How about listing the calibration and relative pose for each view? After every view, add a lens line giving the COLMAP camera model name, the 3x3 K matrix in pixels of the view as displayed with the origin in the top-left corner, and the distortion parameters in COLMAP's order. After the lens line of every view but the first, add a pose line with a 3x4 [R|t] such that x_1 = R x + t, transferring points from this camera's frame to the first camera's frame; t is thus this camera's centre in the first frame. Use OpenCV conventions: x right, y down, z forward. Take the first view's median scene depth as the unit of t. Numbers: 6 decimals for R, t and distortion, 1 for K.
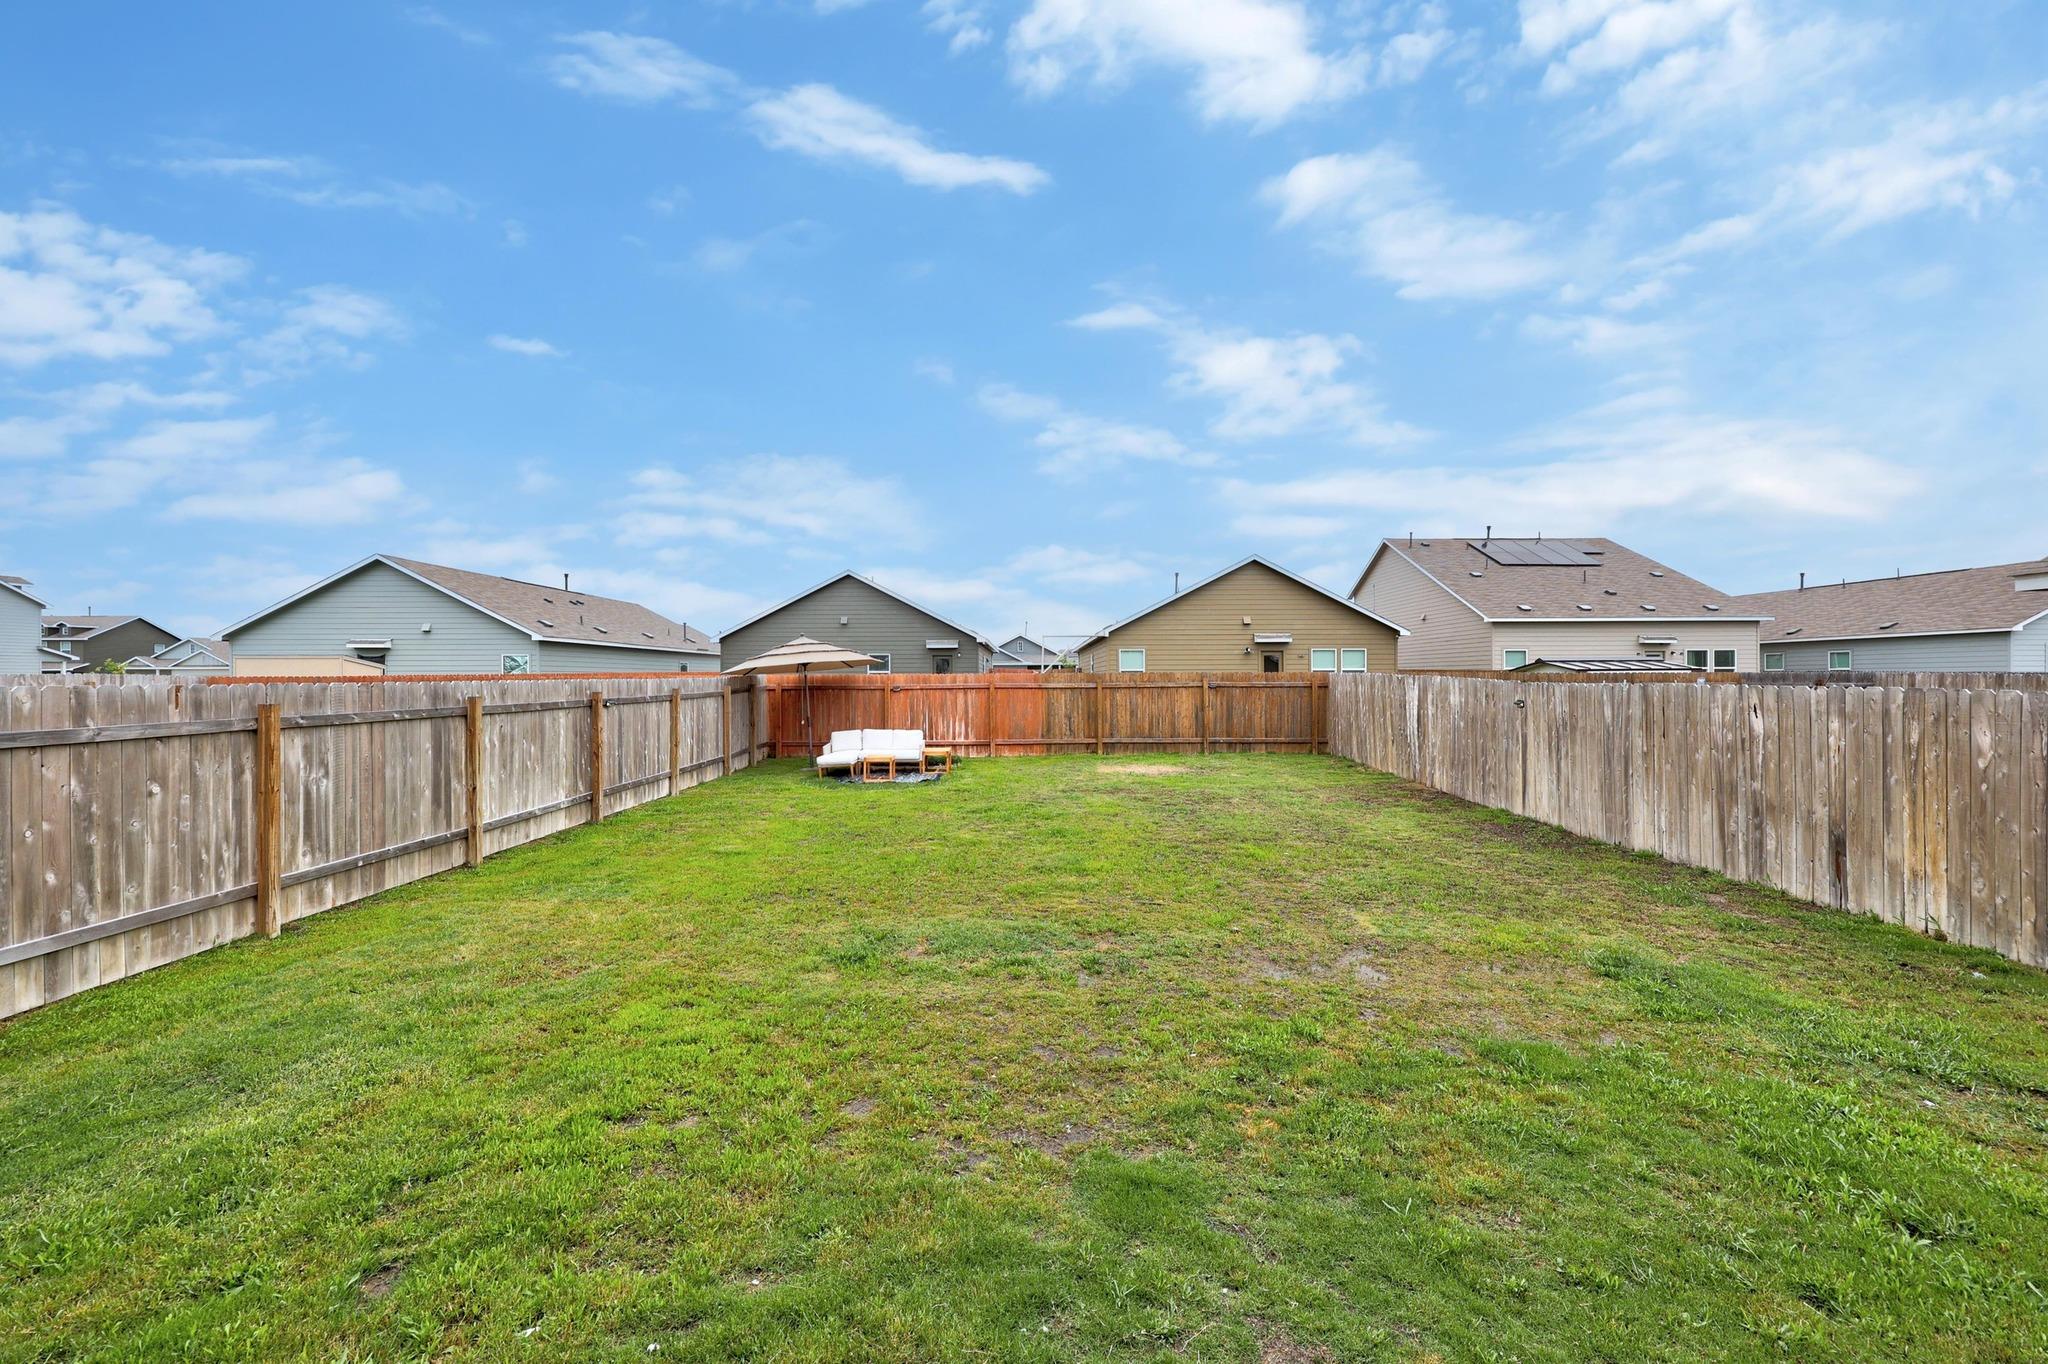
lens RADIAL K [[779.6, 0, 1023.8], [0, 779.6, 672.7], [0, 0, 1]] dist [-0.000692, -0.000250]
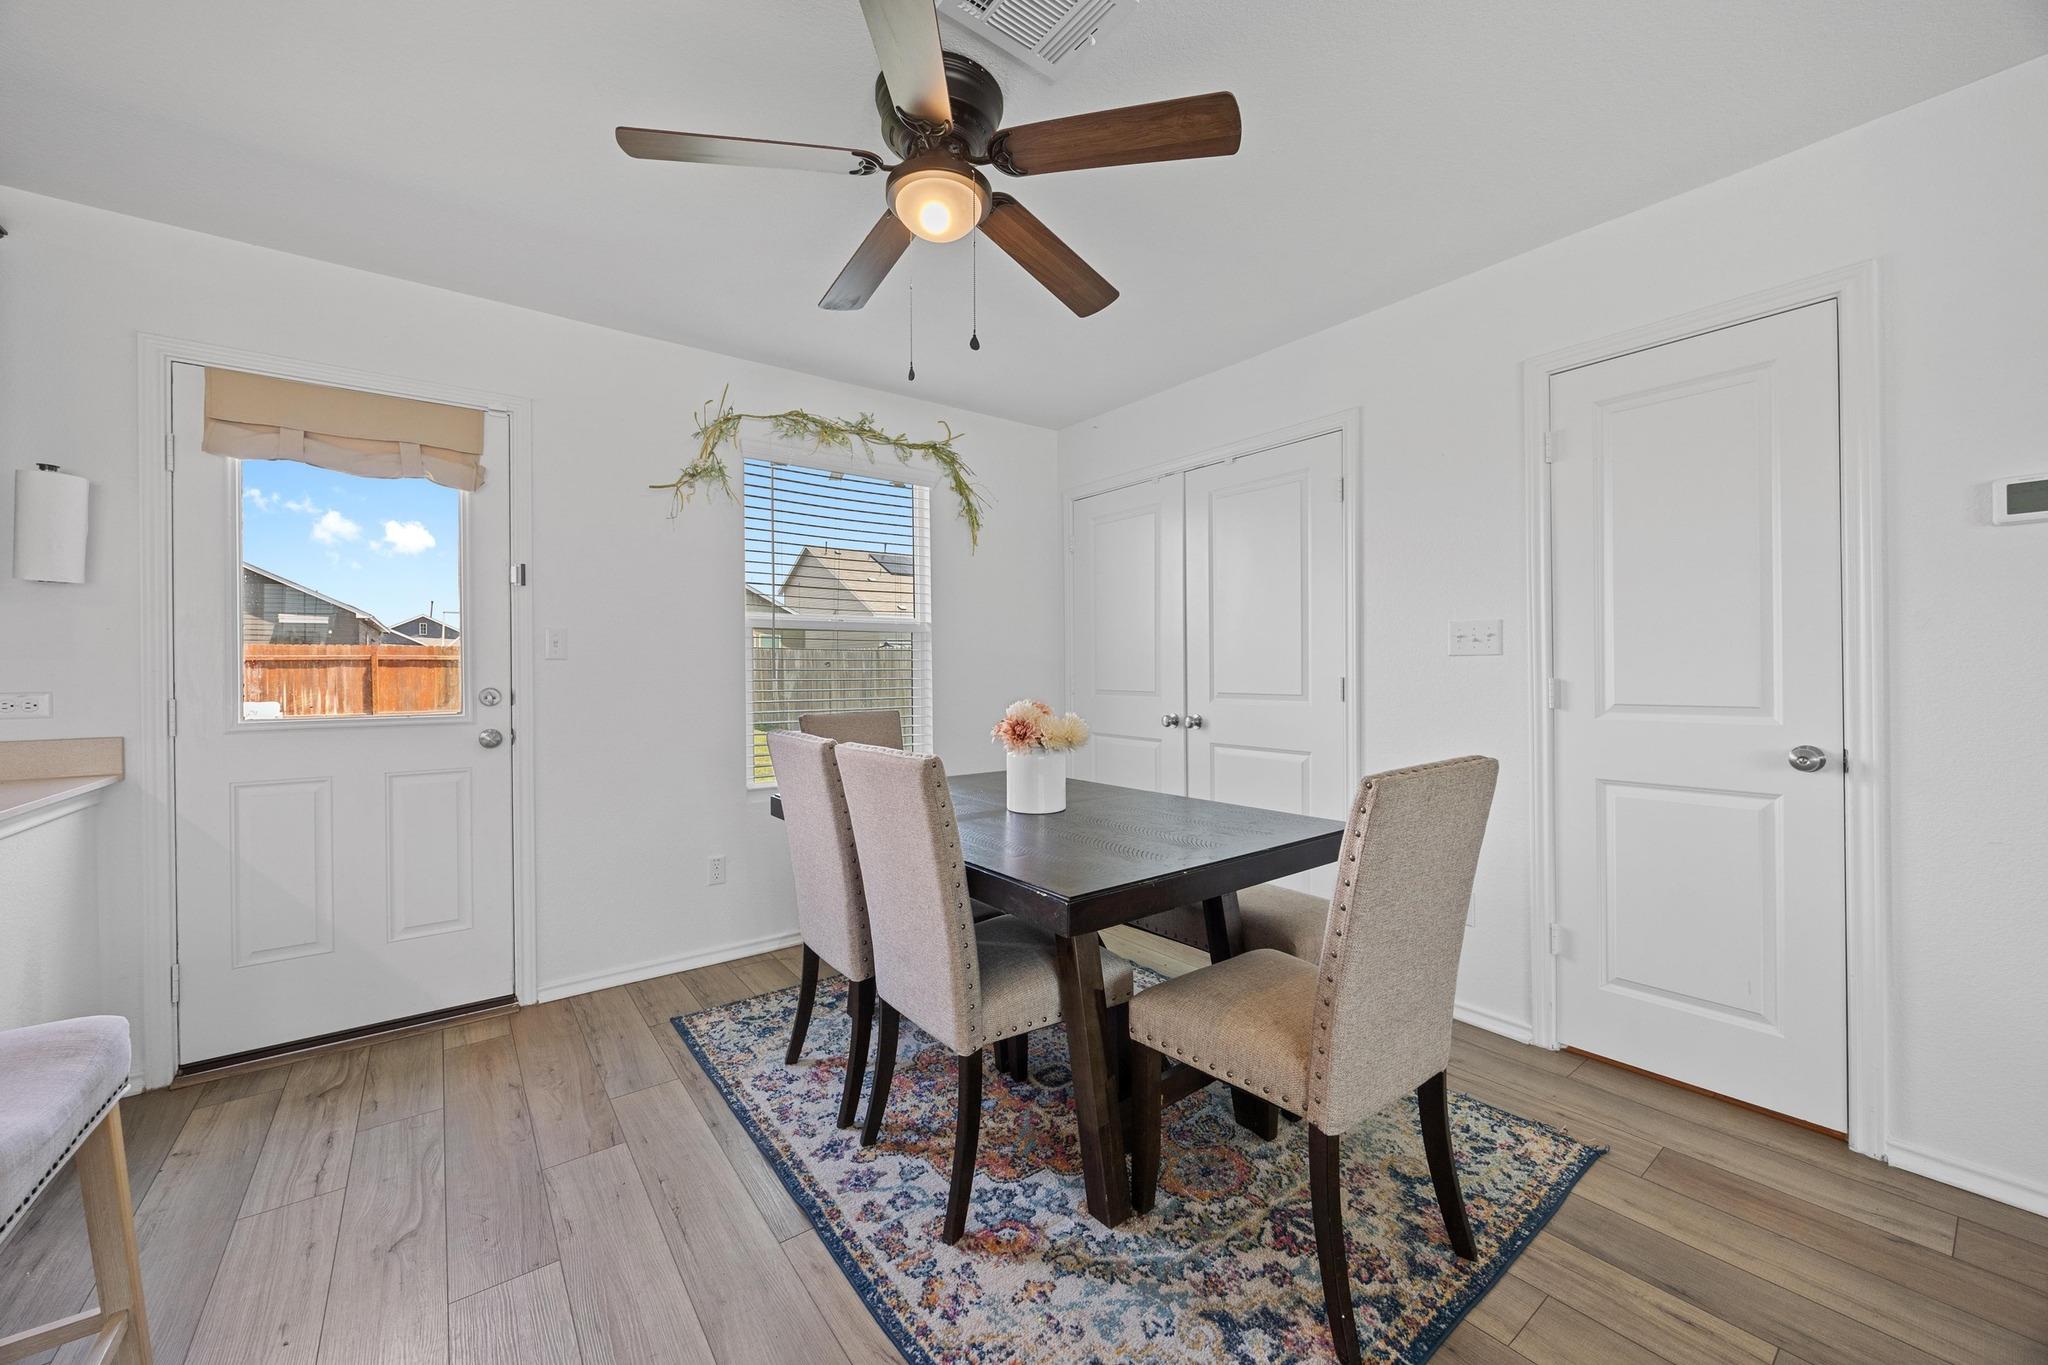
lens RADIAL K [[779.6, 0, 1016.3], [0, 779.6, 665.8], [0, 0, 1]] dist [-0.000692, -0.000250]
pose [[0.806985, -0.002238, 0.590568, 0.038231], [0.002499, 0.999997, 0.000374, 0.027293], [-0.590567, 0.001174, 0.806988, -0.332950]]
